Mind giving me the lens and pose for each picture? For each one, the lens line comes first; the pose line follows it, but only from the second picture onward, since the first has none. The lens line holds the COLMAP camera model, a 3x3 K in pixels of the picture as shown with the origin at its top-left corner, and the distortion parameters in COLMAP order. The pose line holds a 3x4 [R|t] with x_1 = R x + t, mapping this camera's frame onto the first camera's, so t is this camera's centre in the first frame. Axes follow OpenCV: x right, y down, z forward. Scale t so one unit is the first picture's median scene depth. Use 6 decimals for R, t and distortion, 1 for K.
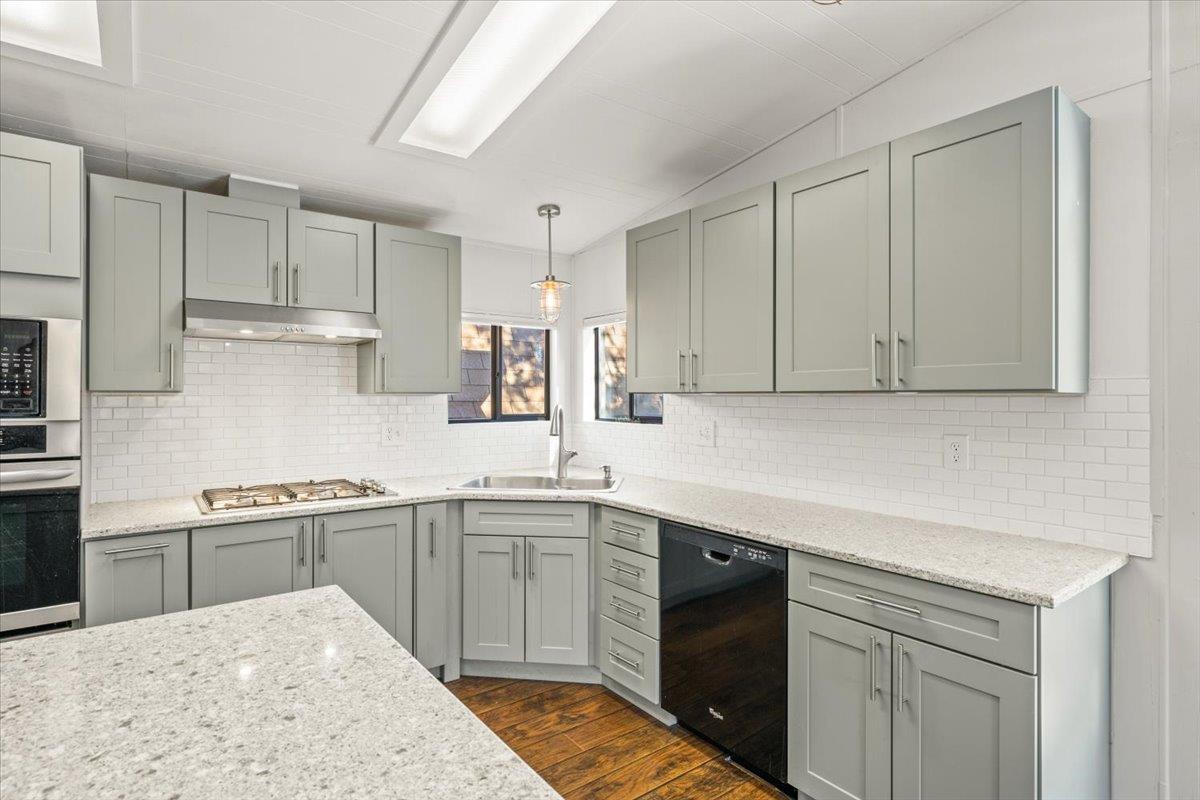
lens RADIAL K [[607.5, 0, 598.5], [0, 607.5, 395.1], [0, 0, 1]] dist [0.000144, 0.000639]
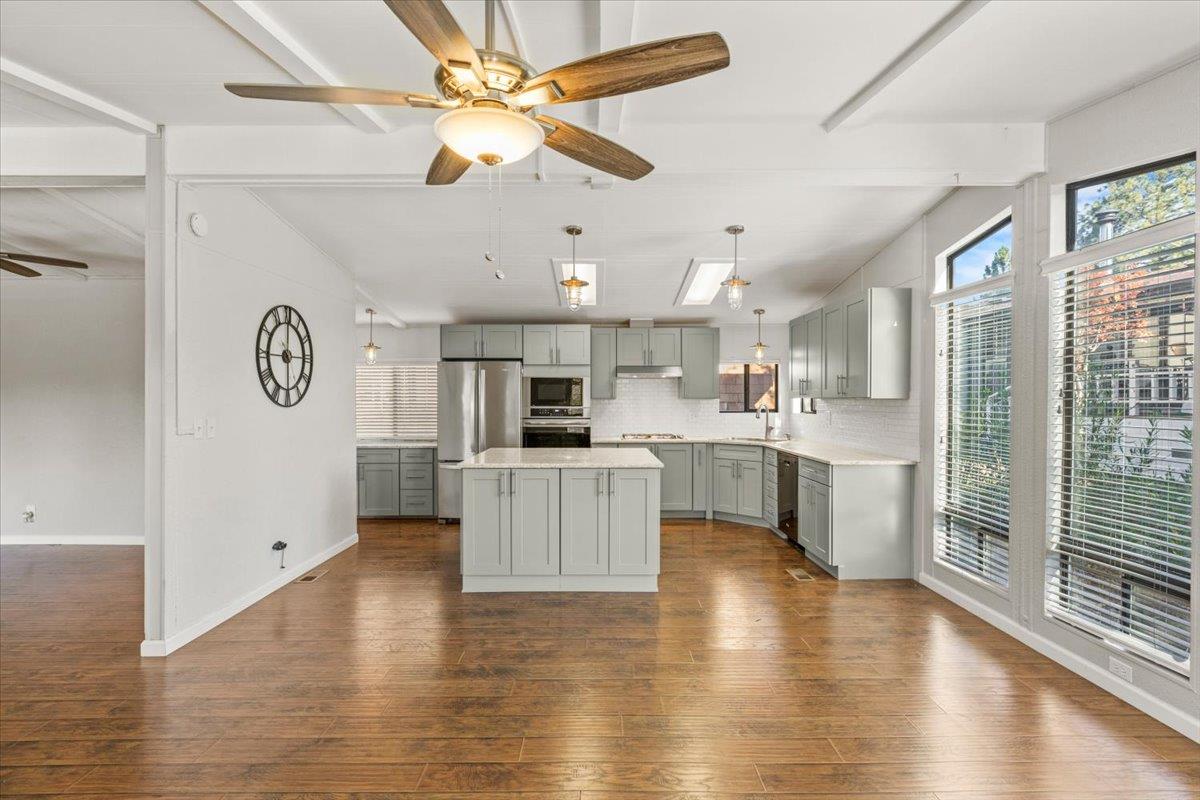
lens RADIAL K [[573.8, 0, 604.5], [0, 573.8, 399.8], [0, 0, 1]] dist [-0.001115, -0.000206]
pose [[0.804483, -0.001794, -0.593973, 0.829439], [0.003486, 0.999992, 0.001701, -0.003959], [0.593966, -0.003439, 0.804483, -1.140686]]
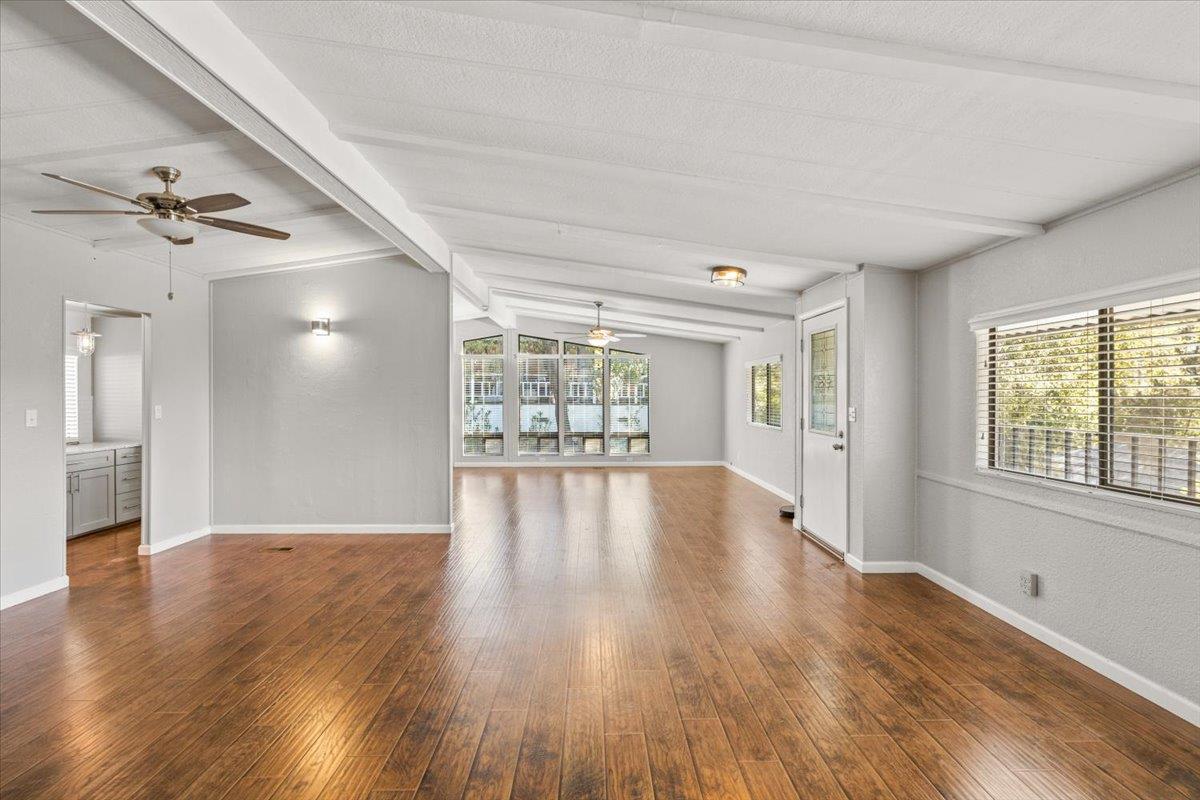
lens RADIAL K [[530.4, 0, 613.0], [0, 530.4, 398.9], [0, 0, 1]] dist [-0.001158, 0.000425]
pose [[0.567198, -0.007784, 0.823545, -1.891309], [-0.001459, 0.999944, 0.010456, -0.010467], [-0.823580, -0.007132, 0.567155, -2.386024]]
